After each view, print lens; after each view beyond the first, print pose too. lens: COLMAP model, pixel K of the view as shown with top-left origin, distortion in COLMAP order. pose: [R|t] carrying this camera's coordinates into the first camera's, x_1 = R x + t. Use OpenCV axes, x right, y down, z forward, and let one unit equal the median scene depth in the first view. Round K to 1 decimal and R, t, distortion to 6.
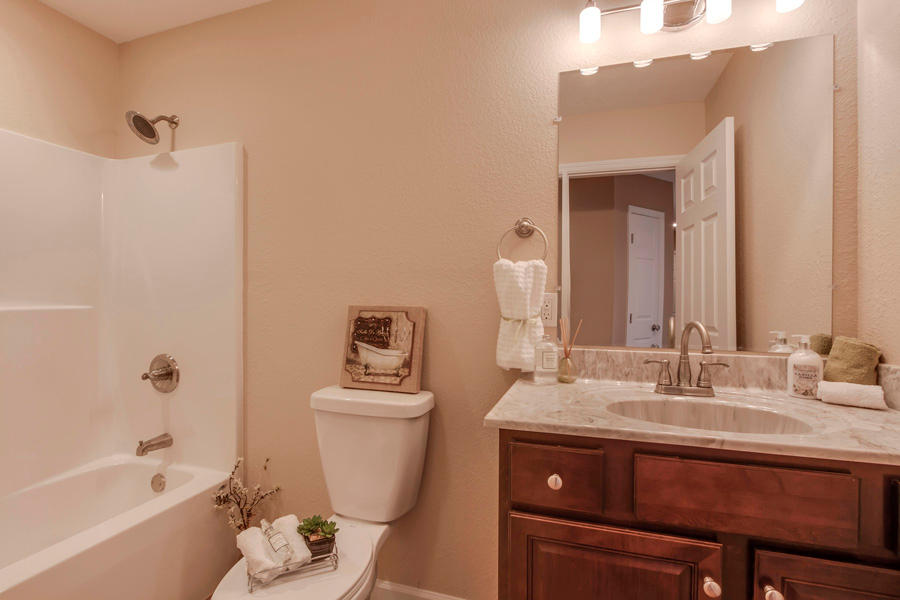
lens RADIAL K [[422.6, 0, 444.2], [0, 422.6, 302.6], [0, 0, 1]] dist [-0.014943, 0.000669]
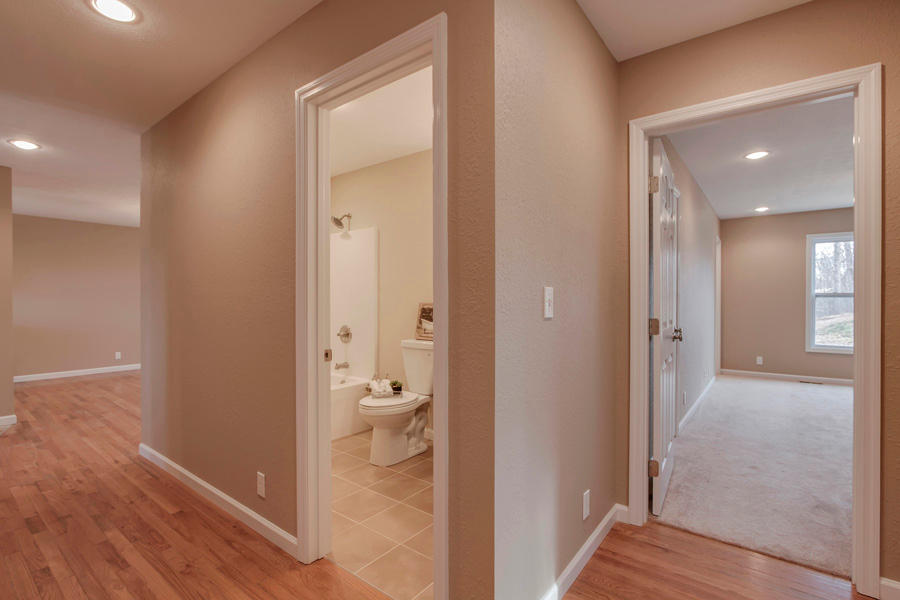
lens RADIAL K [[422.6, 0, 453.3], [0, 422.6, 299.0], [0, 0, 1]] dist [-0.014943, 0.000669]
pose [[0.947970, -0.002034, -0.318354, 0.651217], [0.000362, 0.999986, -0.005311, -0.000531], [0.318360, 0.004919, 0.947957, -1.046547]]
